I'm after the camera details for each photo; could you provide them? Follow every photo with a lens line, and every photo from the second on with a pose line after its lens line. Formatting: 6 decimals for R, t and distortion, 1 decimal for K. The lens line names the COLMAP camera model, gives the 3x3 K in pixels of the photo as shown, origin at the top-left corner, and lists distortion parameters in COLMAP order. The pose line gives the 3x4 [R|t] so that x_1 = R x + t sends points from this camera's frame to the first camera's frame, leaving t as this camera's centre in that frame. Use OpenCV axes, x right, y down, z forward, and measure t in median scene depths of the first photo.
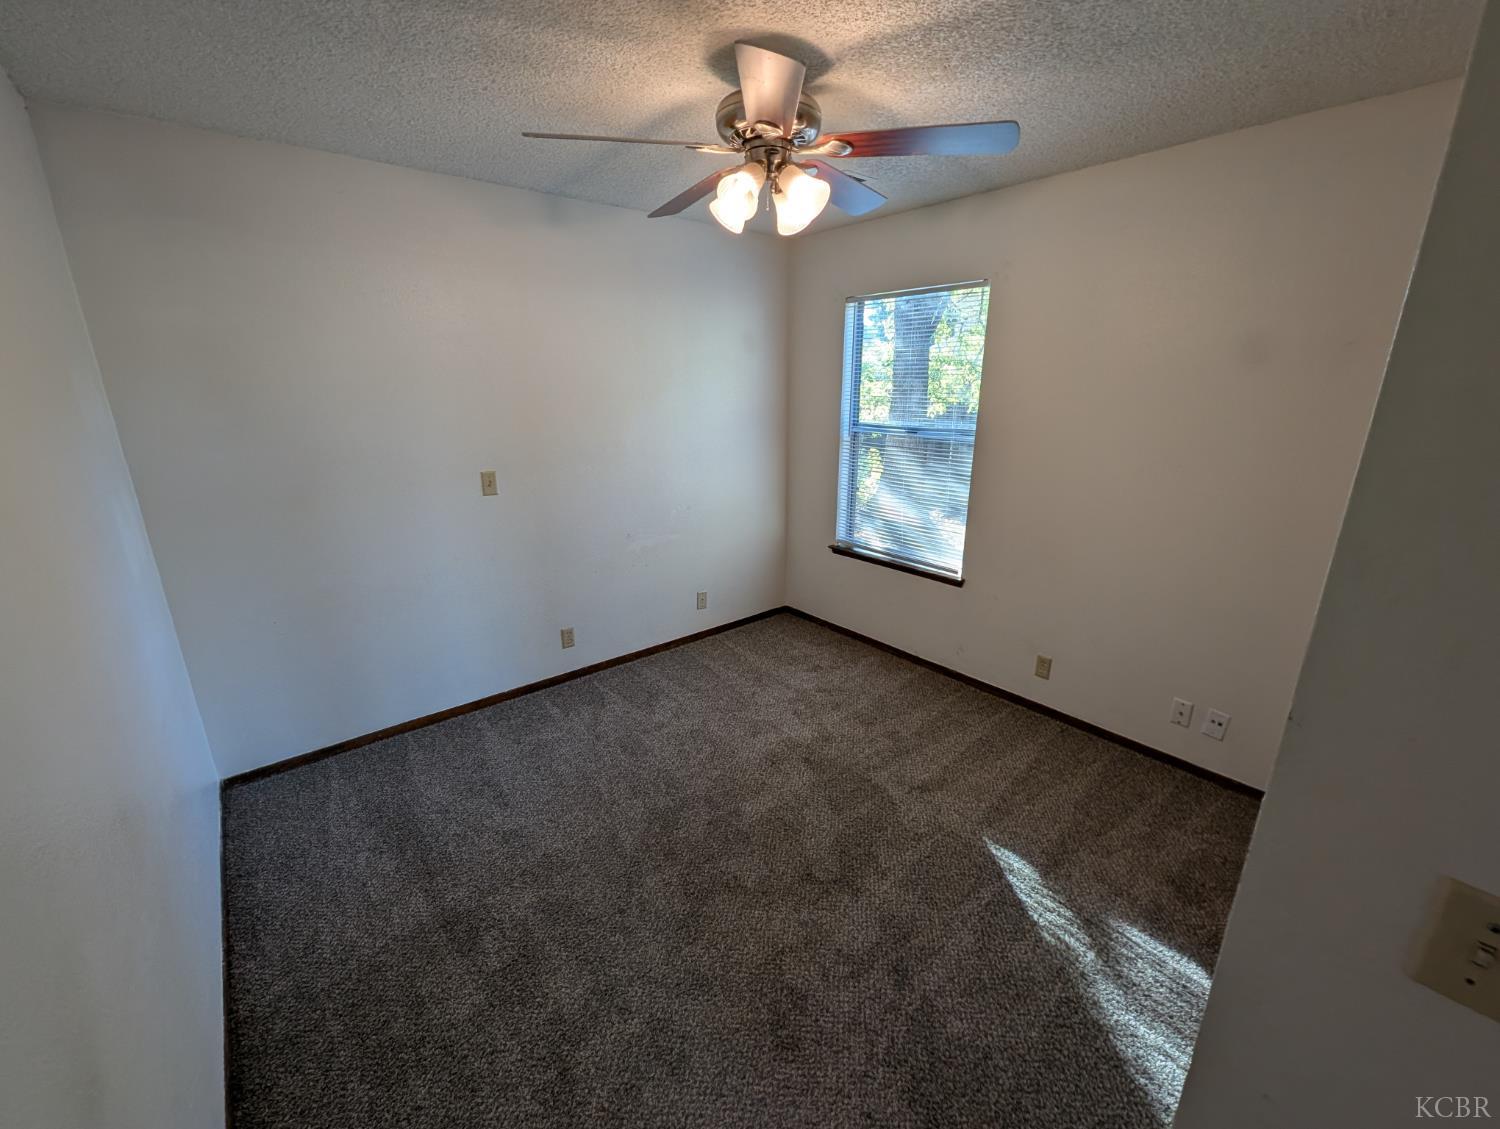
lens RADIAL K [[622.4, 0, 748.1], [0, 622.4, 563.0], [0, 0, 1]] dist [0.003012, -0.000313]
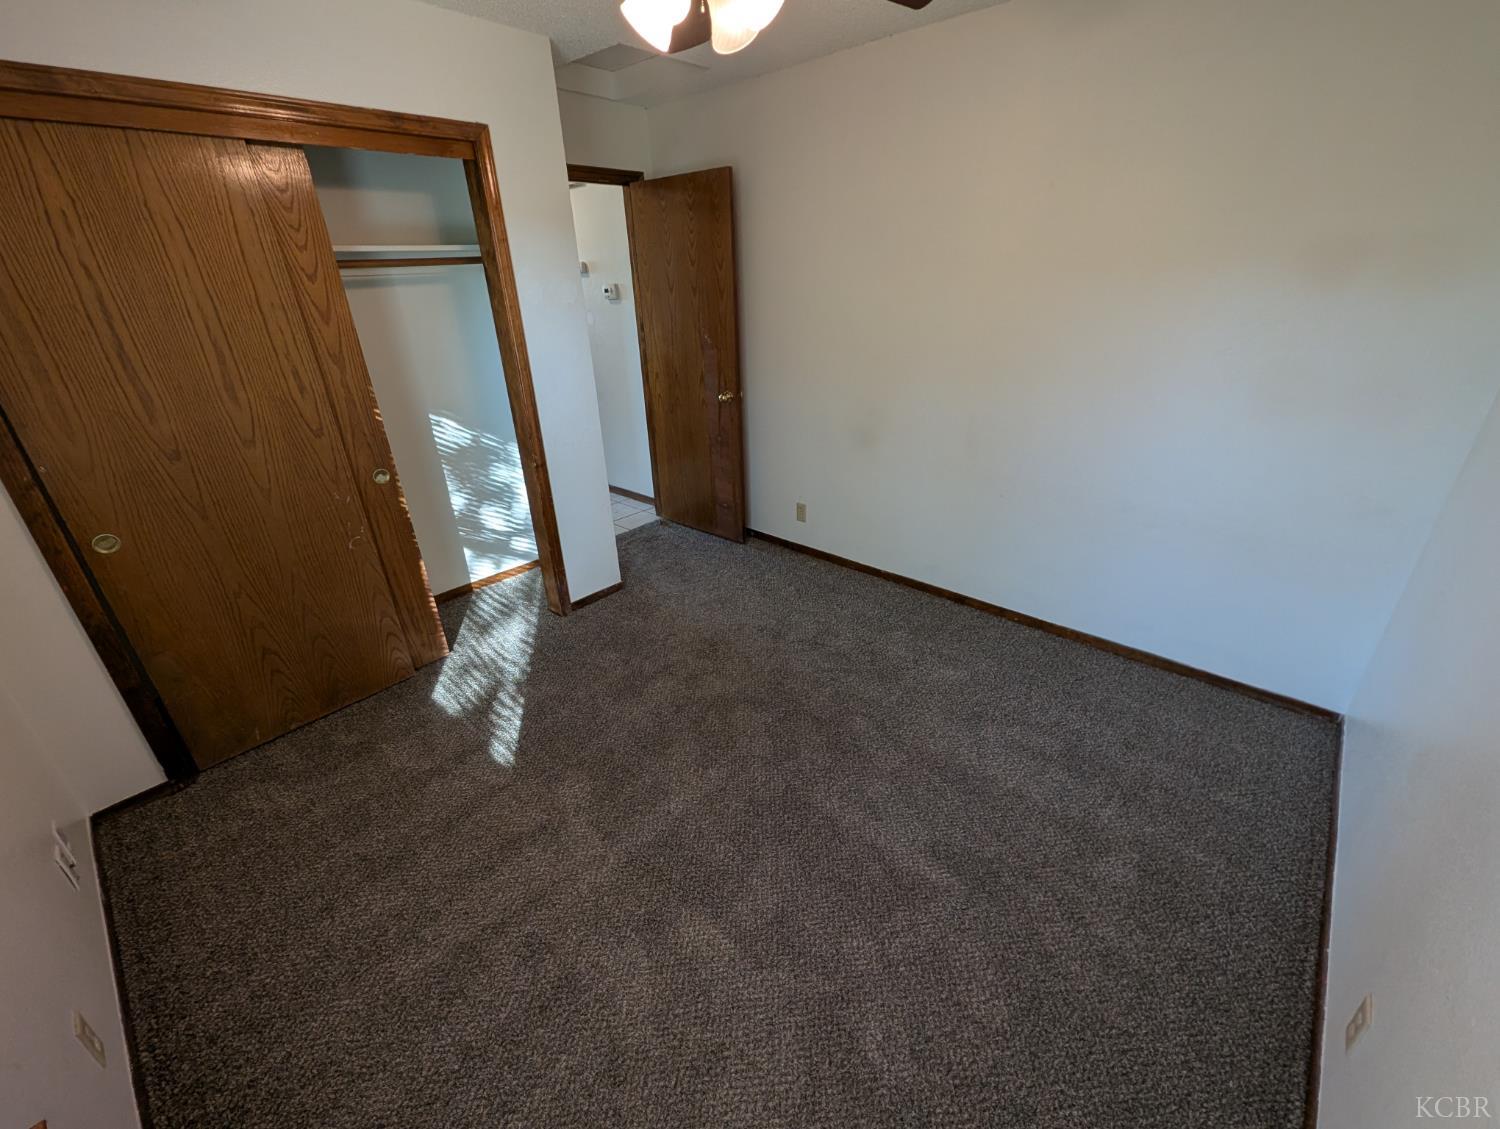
lens RADIAL K [[622.4, 0, 748.1], [0, 622.4, 563.0], [0, 0, 1]] dist [0.003012, -0.000313]
pose [[-0.988813, 0.093481, -0.116231, 0.104262], [-0.007252, 0.748192, 0.663443, -0.476826], [0.148982, 0.656864, -0.739144, 1.669794]]
